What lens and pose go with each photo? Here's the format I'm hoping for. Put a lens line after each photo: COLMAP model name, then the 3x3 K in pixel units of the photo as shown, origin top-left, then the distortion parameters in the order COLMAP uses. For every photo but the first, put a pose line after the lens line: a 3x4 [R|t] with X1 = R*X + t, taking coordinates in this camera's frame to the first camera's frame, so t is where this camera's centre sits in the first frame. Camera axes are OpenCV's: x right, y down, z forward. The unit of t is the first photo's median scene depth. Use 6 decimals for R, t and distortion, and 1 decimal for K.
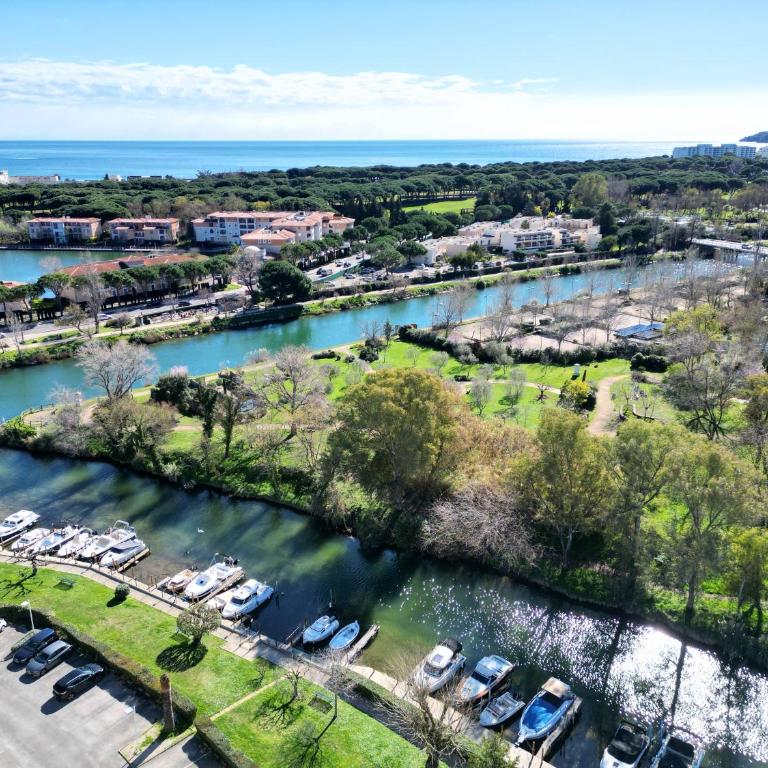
lens RADIAL K [[714.1, 0, 380.4], [0, 714.1, 384.1], [0, 0, 1]] dist [0.094730, -0.101850]
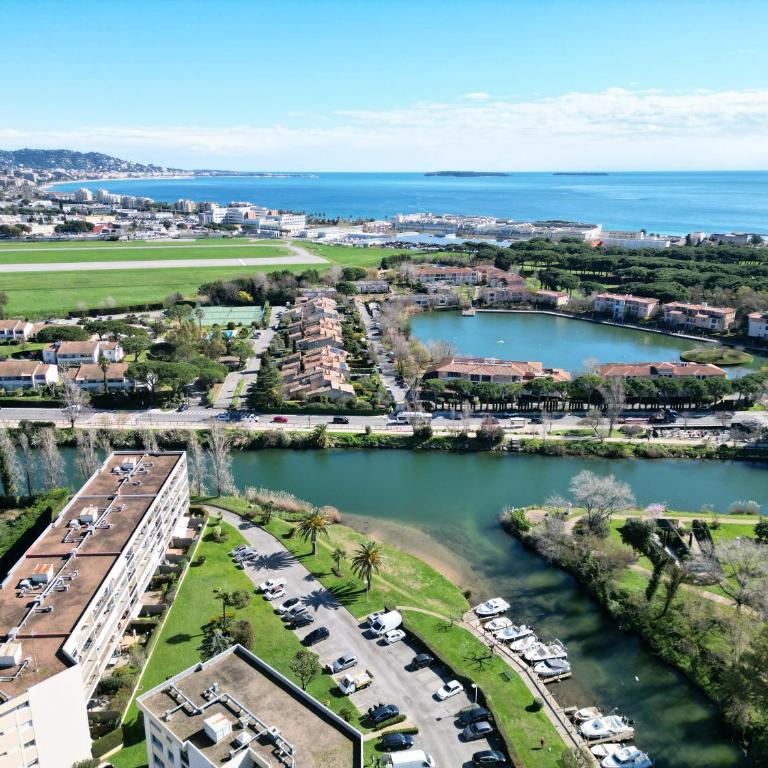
lens RADIAL K [[714.1, 0, 380.4], [0, 714.1, 384.1], [0, 0, 1]] dist [0.094730, -0.101850]
pose [[0.726117, 0.202225, -0.657160, 0.136202], [-0.227321, 0.972630, 0.048129, -0.199009], [0.648907, 0.114439, 0.752213, -0.190569]]
